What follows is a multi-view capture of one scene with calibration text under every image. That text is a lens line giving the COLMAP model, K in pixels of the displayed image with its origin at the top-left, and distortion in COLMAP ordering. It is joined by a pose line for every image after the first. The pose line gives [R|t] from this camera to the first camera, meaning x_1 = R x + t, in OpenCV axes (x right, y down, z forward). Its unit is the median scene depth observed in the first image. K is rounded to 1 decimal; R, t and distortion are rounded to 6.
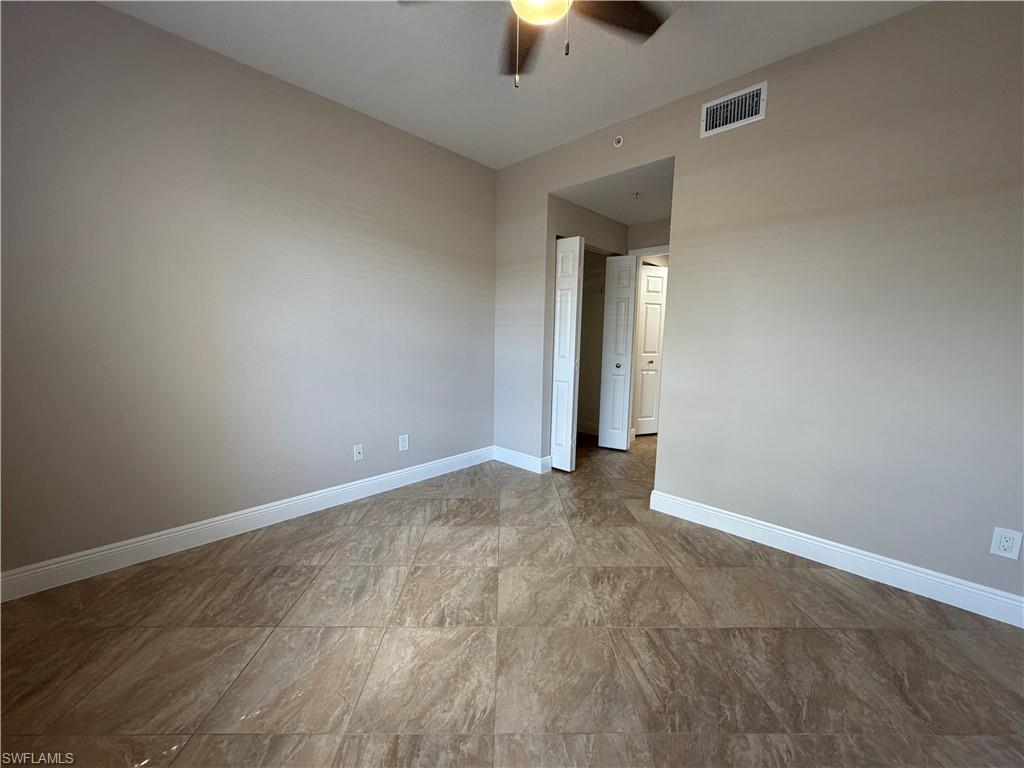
lens RADIAL K [[407.5, 0, 506.8], [0, 407.5, 384.5], [0, 0, 1]] dist [-0.003474, 0.000774]
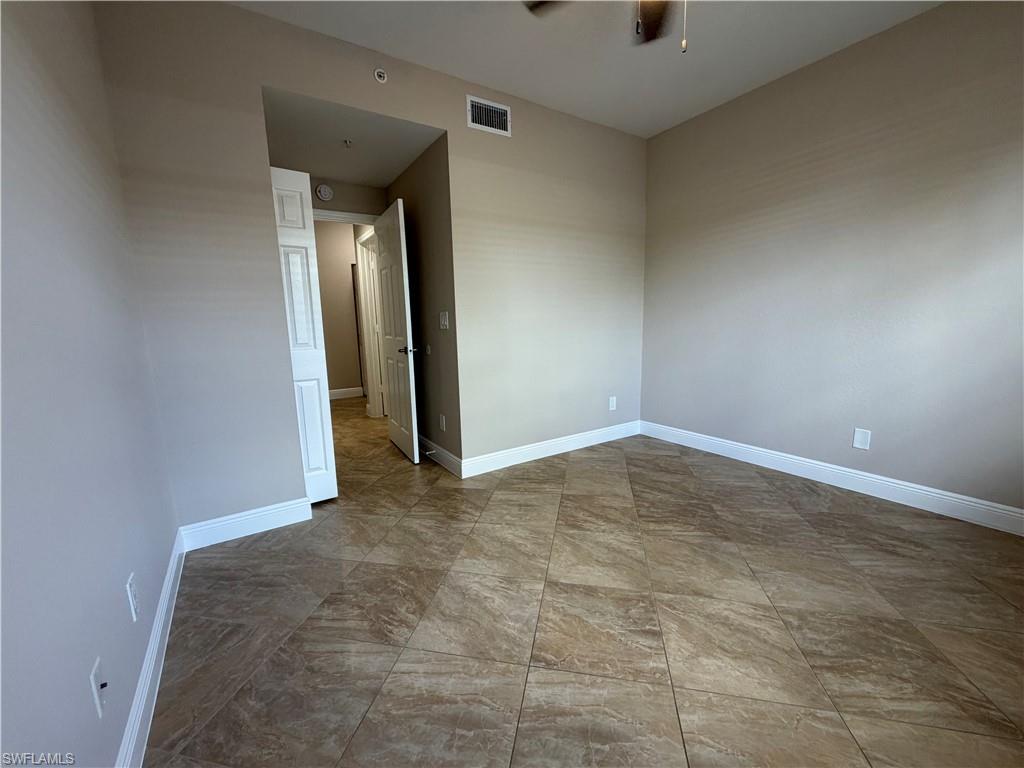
lens RADIAL K [[407.5, 0, 512.4], [0, 407.5, 383.4], [0, 0, 1]] dist [-0.003474, 0.000774]
pose [[0.215561, -0.176474, 0.960412, -0.796361], [0.148642, 0.978003, 0.146344, -0.090325], [-0.965111, 0.111212, 0.237050, 0.844514]]
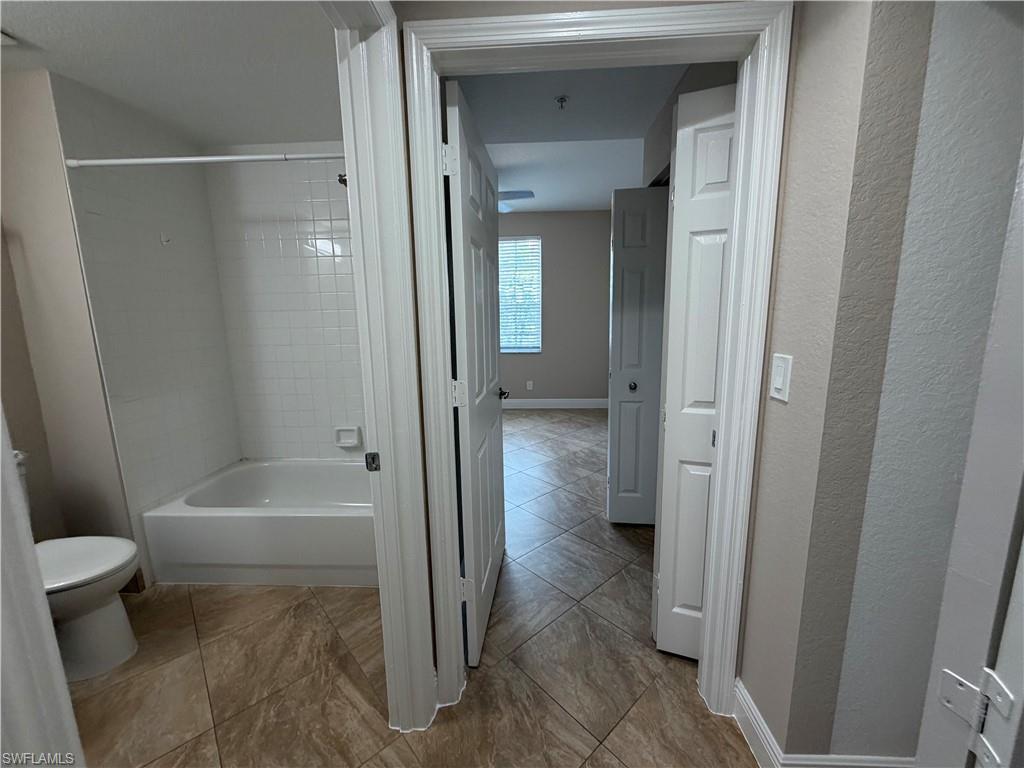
lens RADIAL K [[407.5, 0, 507.9], [0, 407.5, 389.4], [0, 0, 1]] dist [-0.003474, 0.000774]
pose [[-0.759222, 0.114627, -0.640658, 1.278685], [-0.068257, 0.964915, 0.253533, -0.318449], [0.647243, 0.236218, -0.724761, 2.362099]]
